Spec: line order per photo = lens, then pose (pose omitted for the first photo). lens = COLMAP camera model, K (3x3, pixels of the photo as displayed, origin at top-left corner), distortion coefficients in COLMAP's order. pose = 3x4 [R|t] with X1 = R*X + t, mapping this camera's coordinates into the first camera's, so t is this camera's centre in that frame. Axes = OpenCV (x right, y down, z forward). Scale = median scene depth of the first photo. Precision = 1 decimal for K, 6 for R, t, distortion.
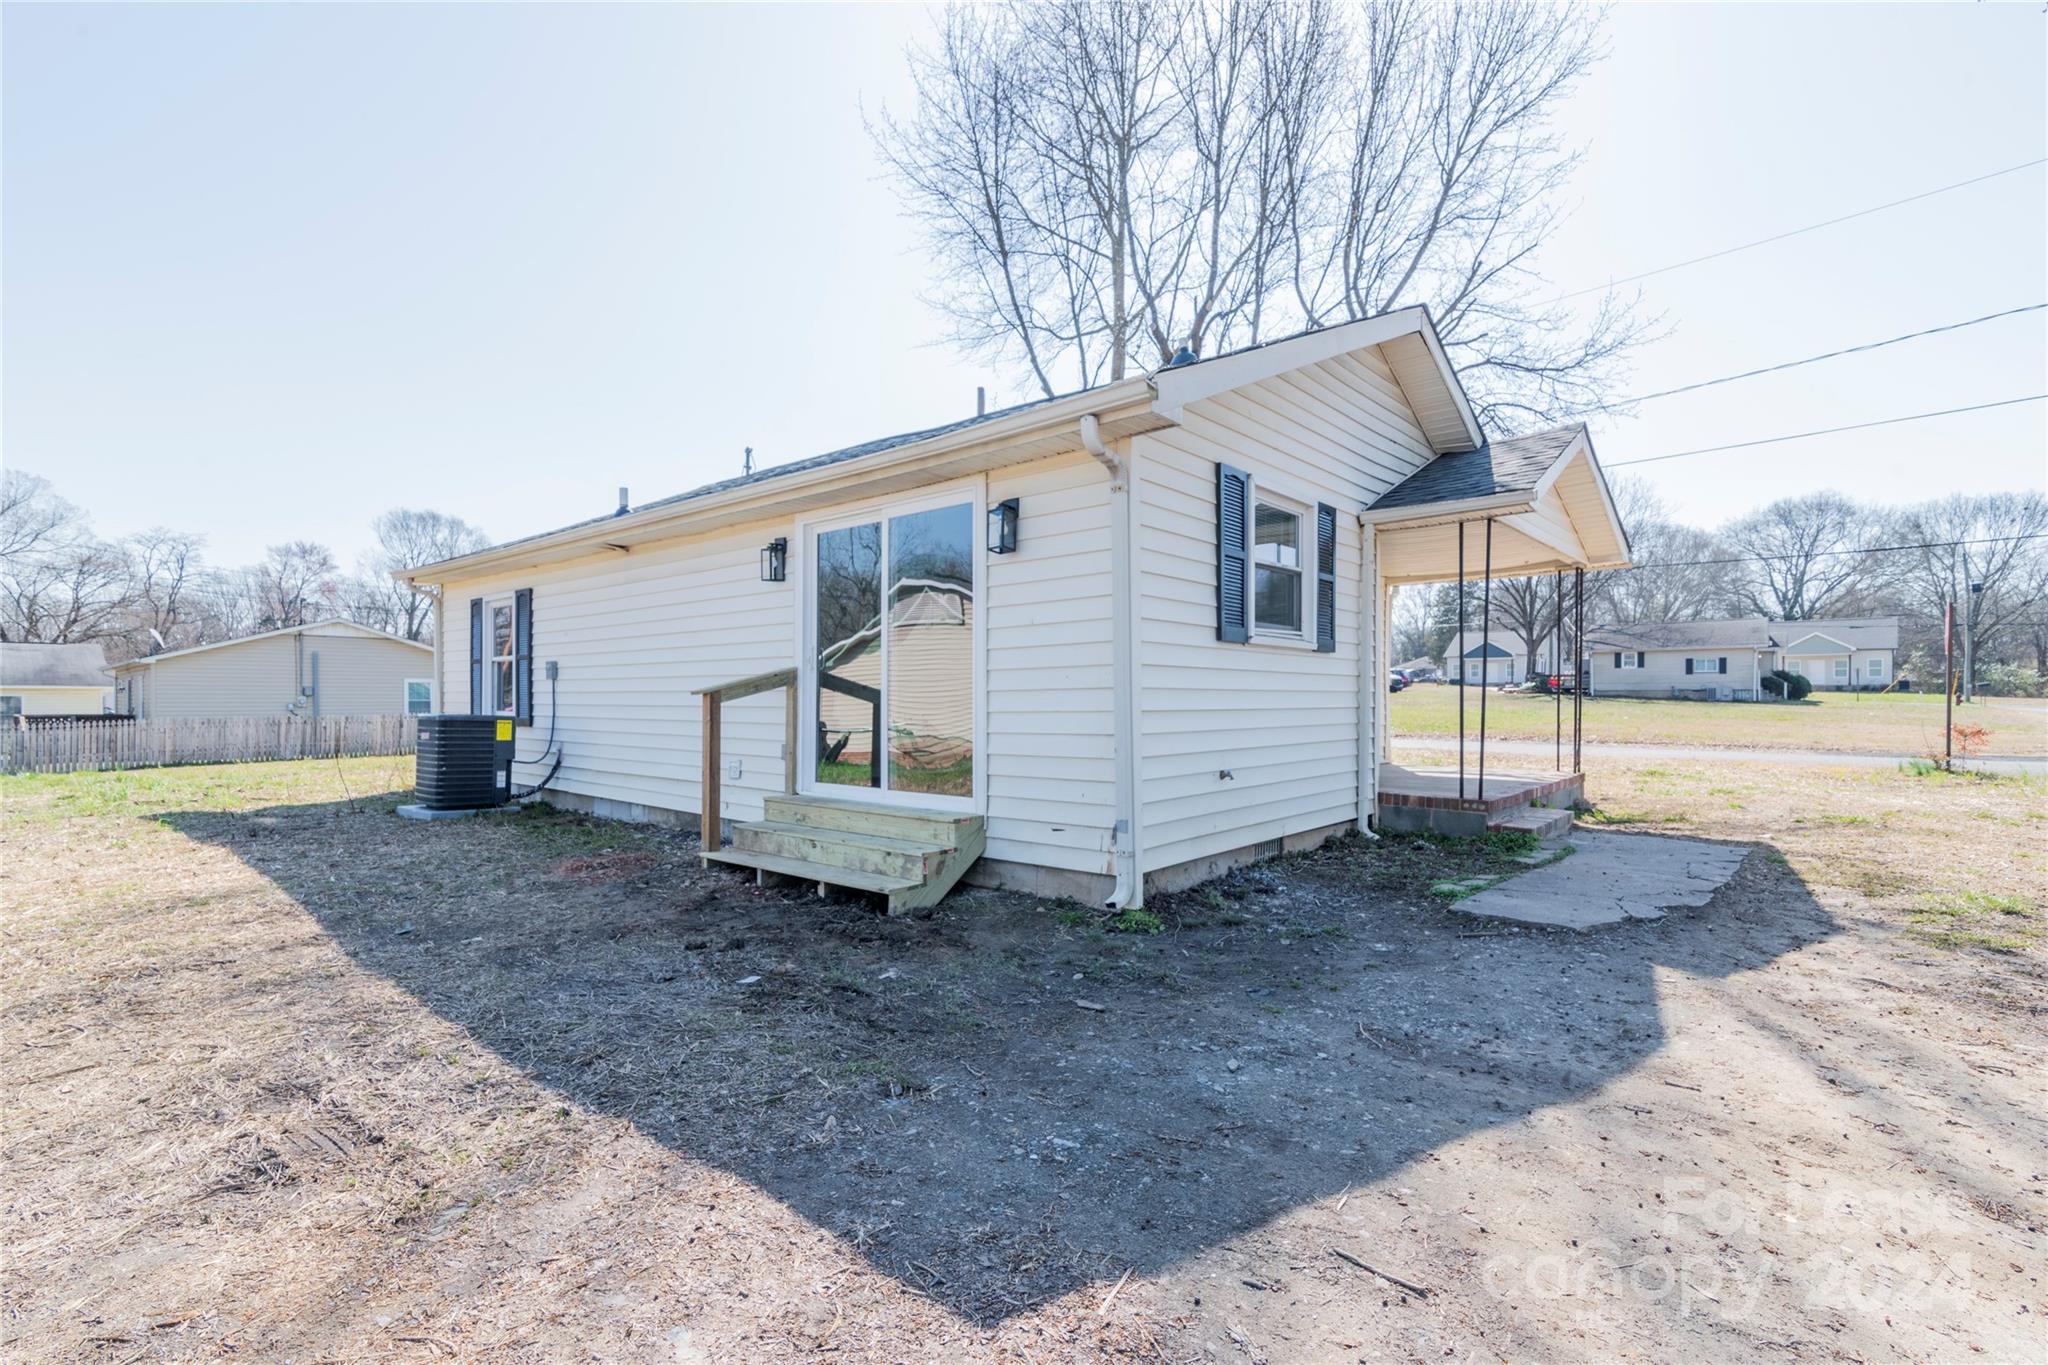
lens RADIAL K [[929.3, 0, 1025.1], [0, 929.3, 694.8], [0, 0, 1]] dist [0.009165, -0.002426]
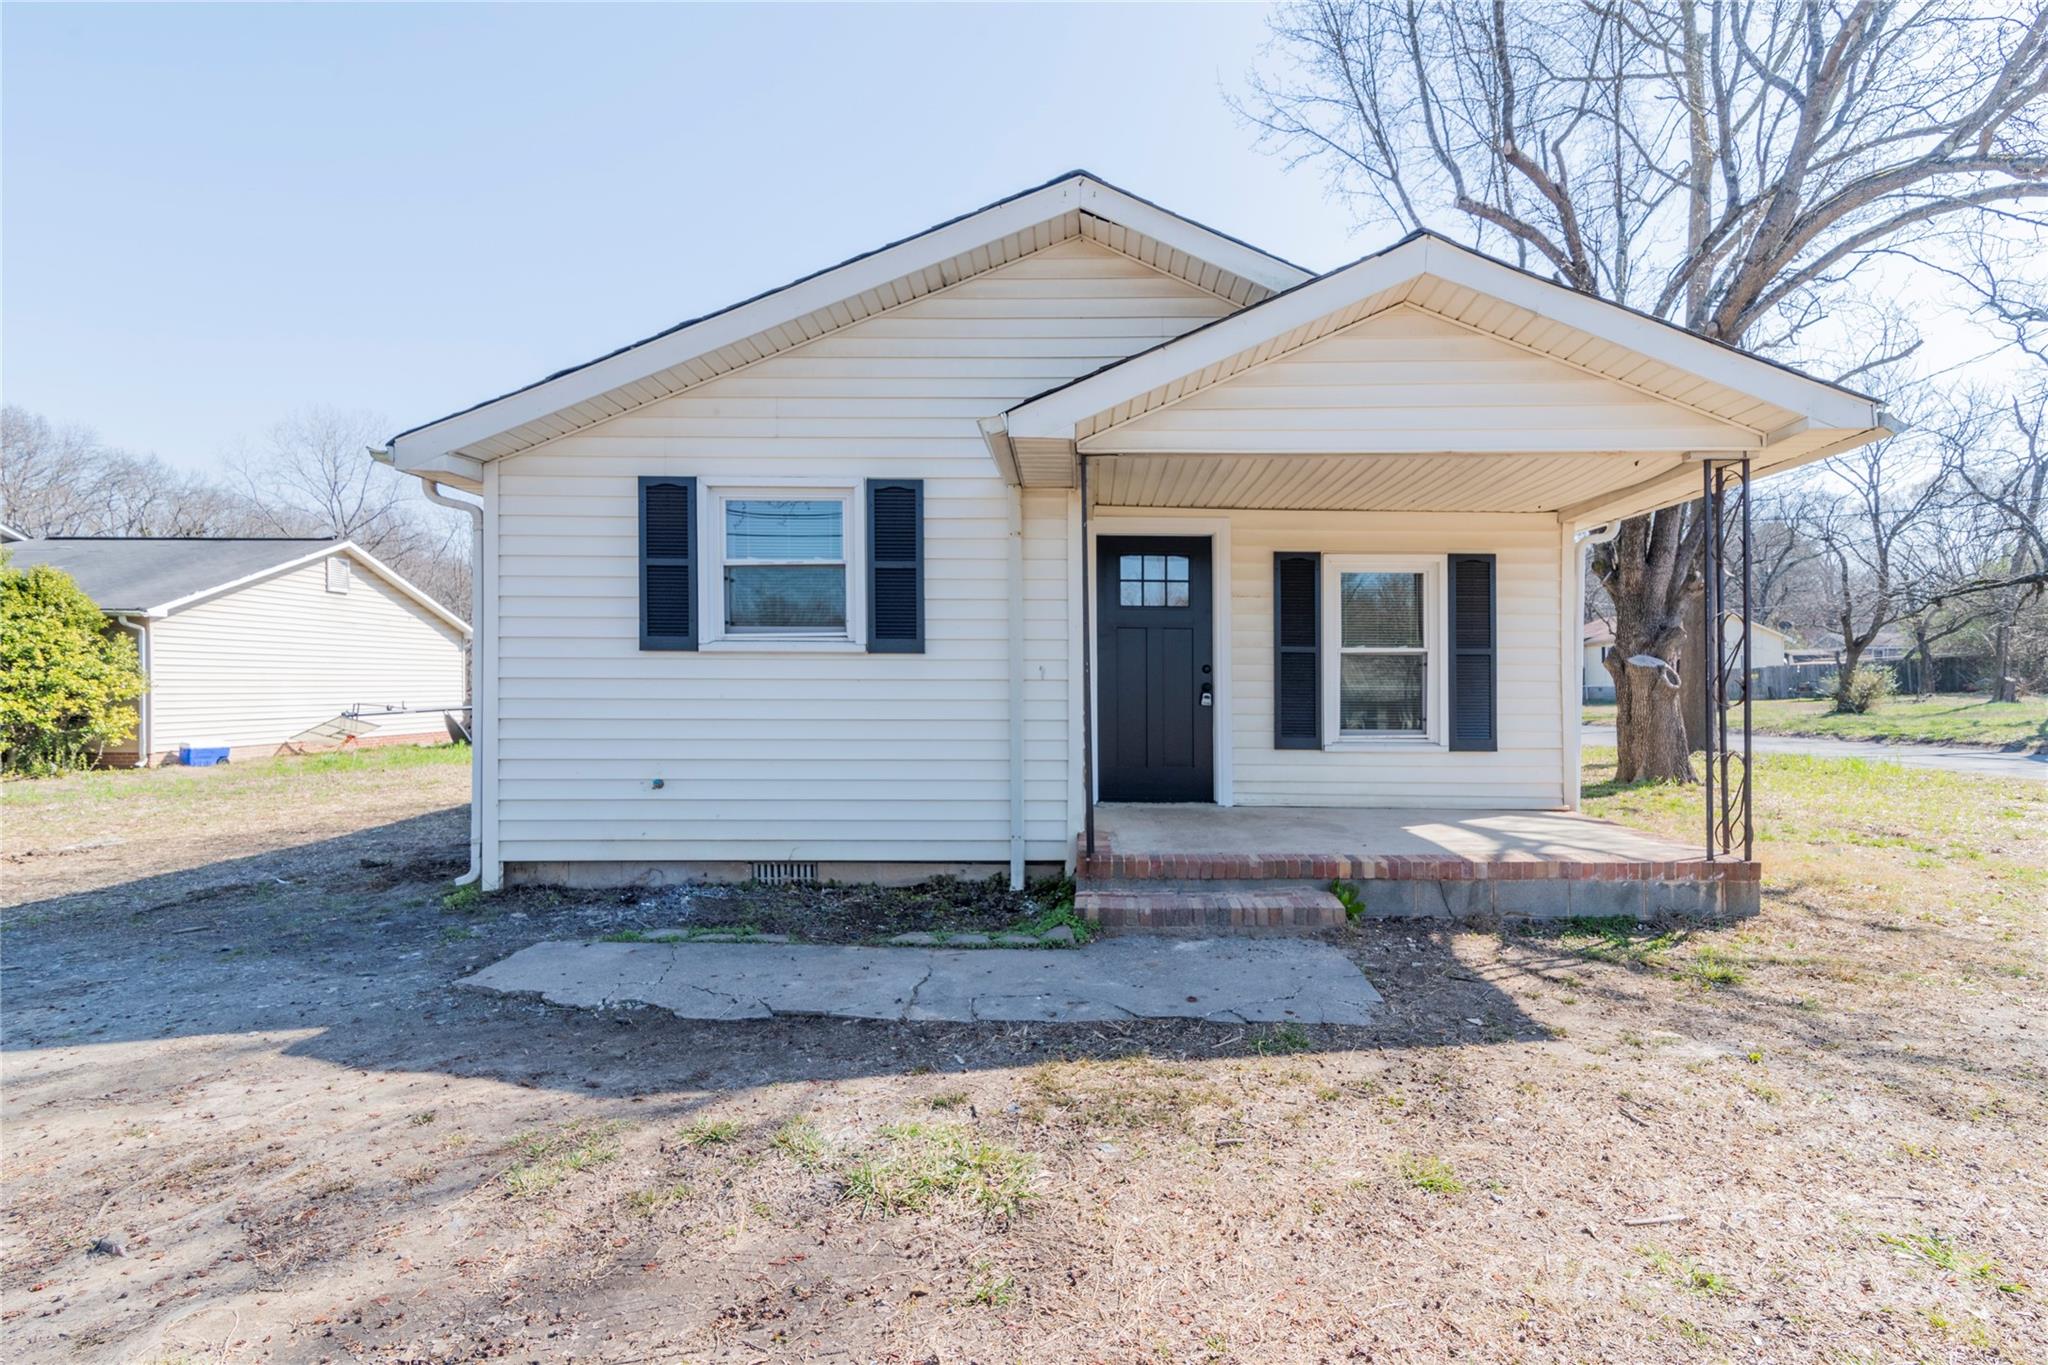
lens RADIAL K [[929.3, 0, 1038.9], [0, 929.3, 682.9], [0, 0, 1]] dist [0.009165, -0.002426]
pose [[0.653952, -0.002461, -0.756532, 1.227464], [0.003361, 0.999994, -0.000348, -0.021121], [0.756528, -0.002315, 0.653957, 0.645138]]
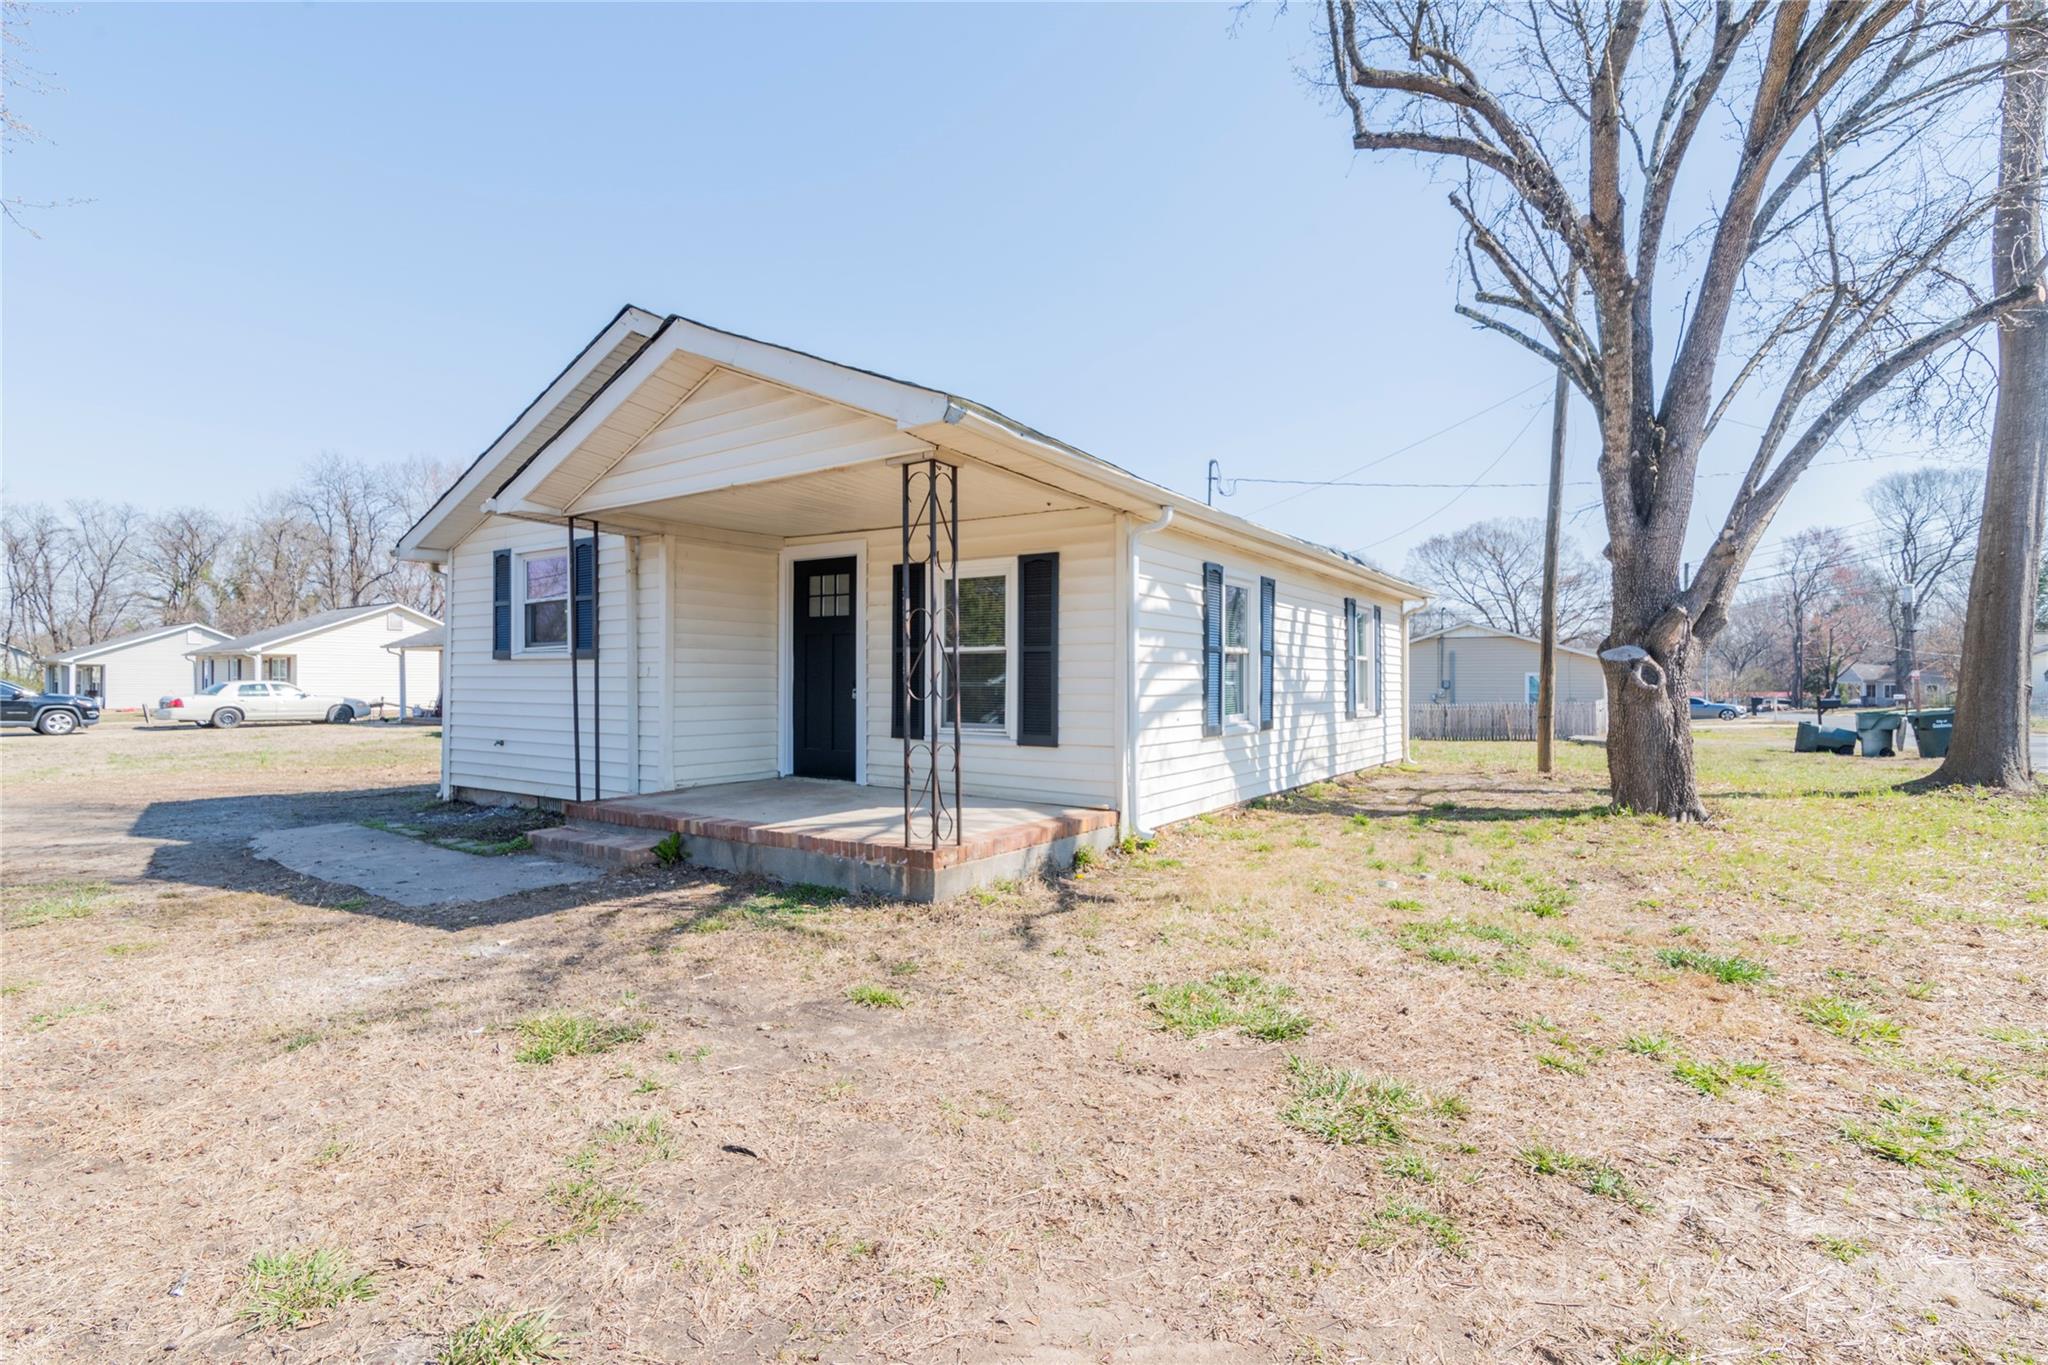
lens RADIAL K [[929.3, 0, 1045.6], [0, 929.3, 681.8], [0, 0, 1]] dist [0.009165, -0.002426]
pose [[0.129970, -0.003907, -0.991510, 1.894677], [0.000612, 0.999992, -0.003860, -0.012309], [0.991518, -0.000105, 0.129971, 1.693788]]
